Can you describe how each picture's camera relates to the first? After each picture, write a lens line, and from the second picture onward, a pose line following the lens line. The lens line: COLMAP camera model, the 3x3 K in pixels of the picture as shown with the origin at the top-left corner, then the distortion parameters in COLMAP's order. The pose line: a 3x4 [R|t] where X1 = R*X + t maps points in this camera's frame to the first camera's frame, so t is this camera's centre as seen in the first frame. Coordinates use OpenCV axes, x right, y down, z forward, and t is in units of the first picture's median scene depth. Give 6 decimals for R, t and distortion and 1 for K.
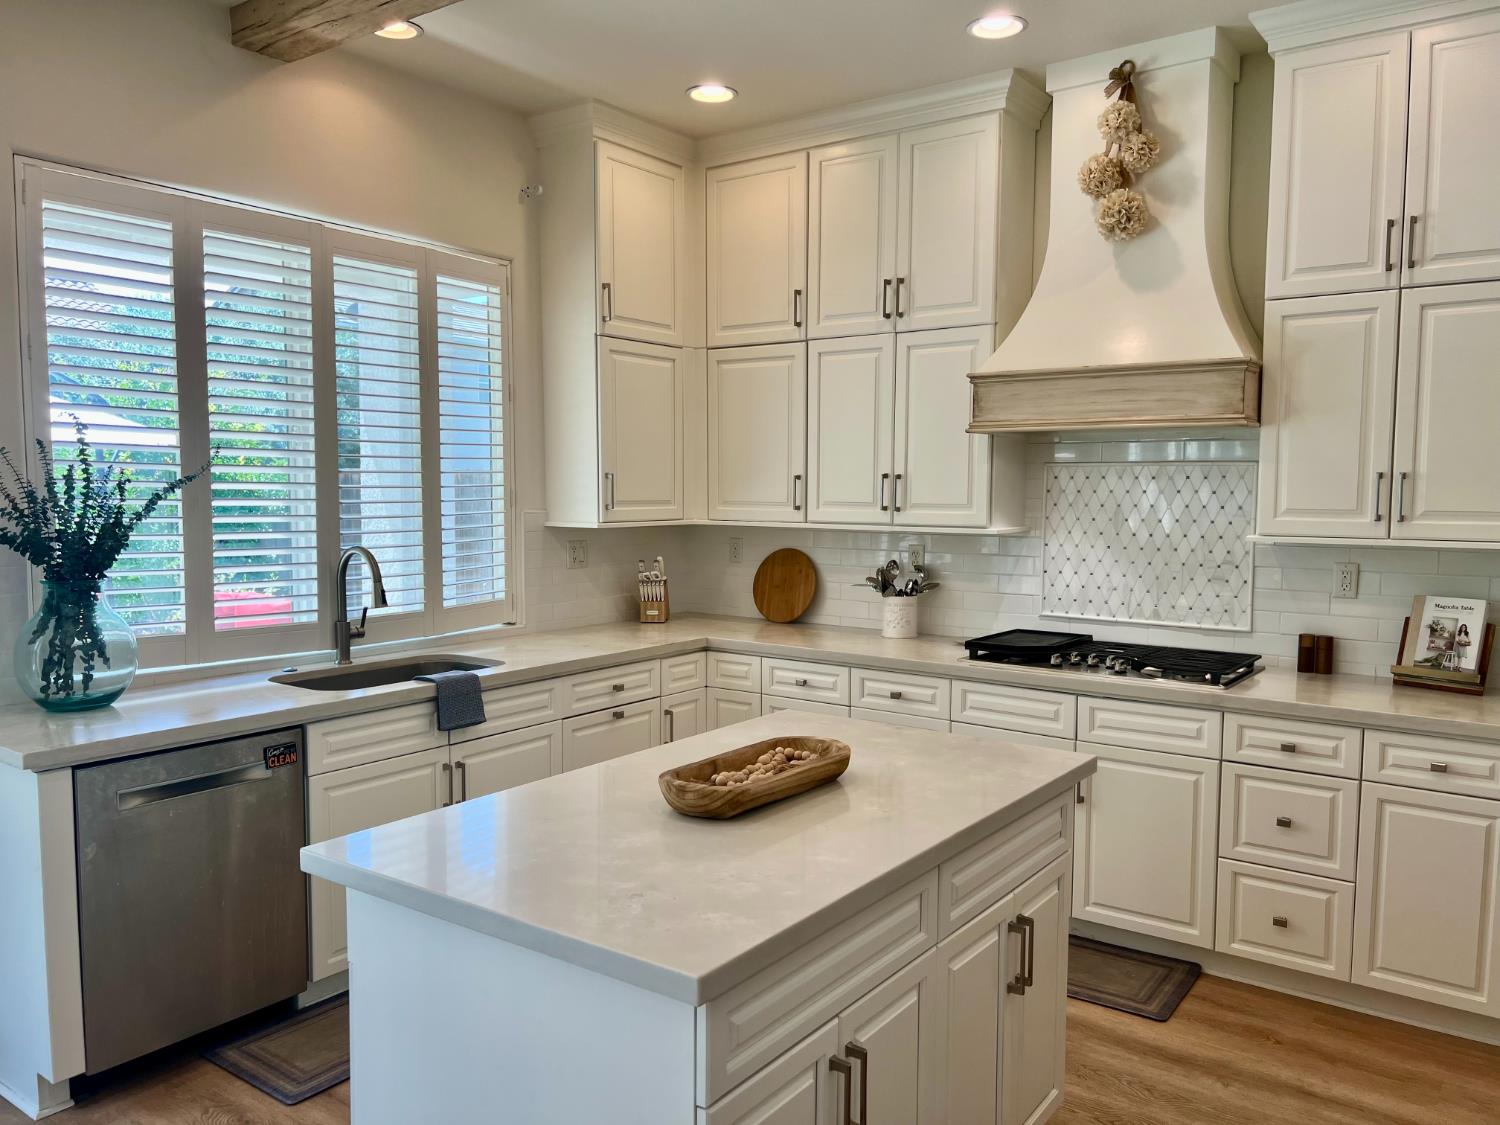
lens RADIAL K [[1134.3, 0, 757.4], [0, 1134.3, 569.2], [0, 0, 1]] dist [0.051015, -0.014362]
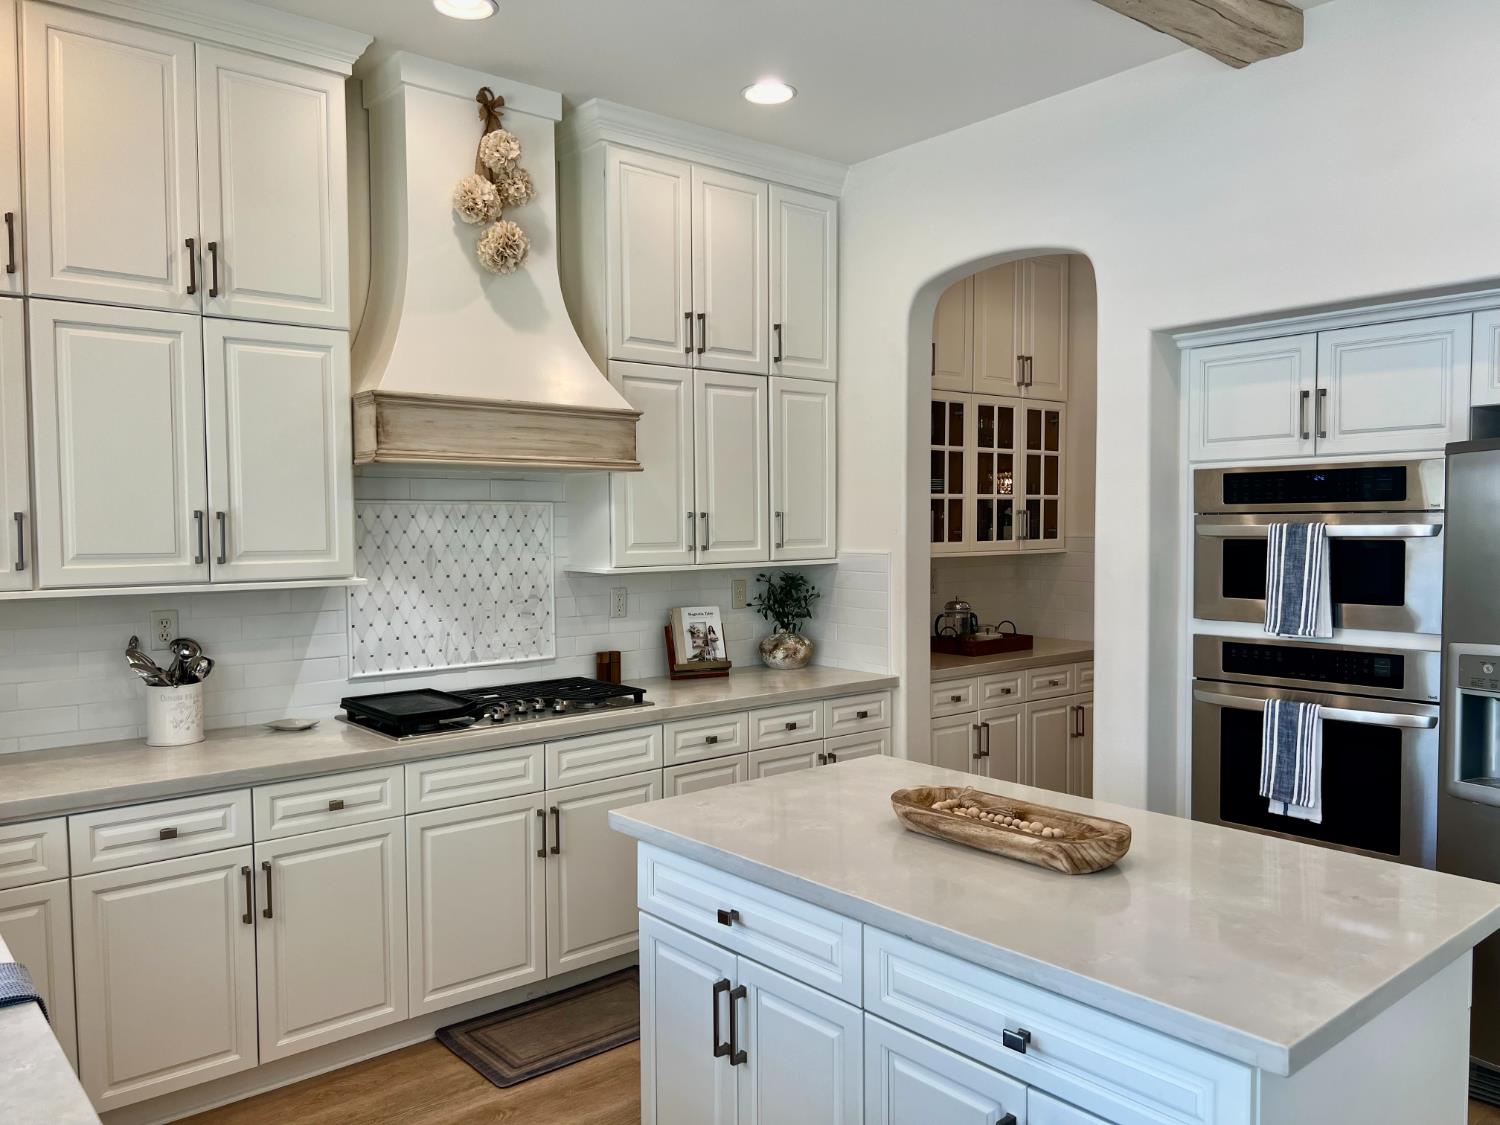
lens RADIAL K [[1134.3, 0, 746.3], [0, 1134.3, 566.5], [0, 0, 1]] dist [0.051015, -0.014362]
pose [[0.229128, -0.045857, 0.972316, -0.554530], [0.084942, 0.996021, 0.026959, -0.044438], [-0.969683, 0.076413, 0.232112, 0.556219]]
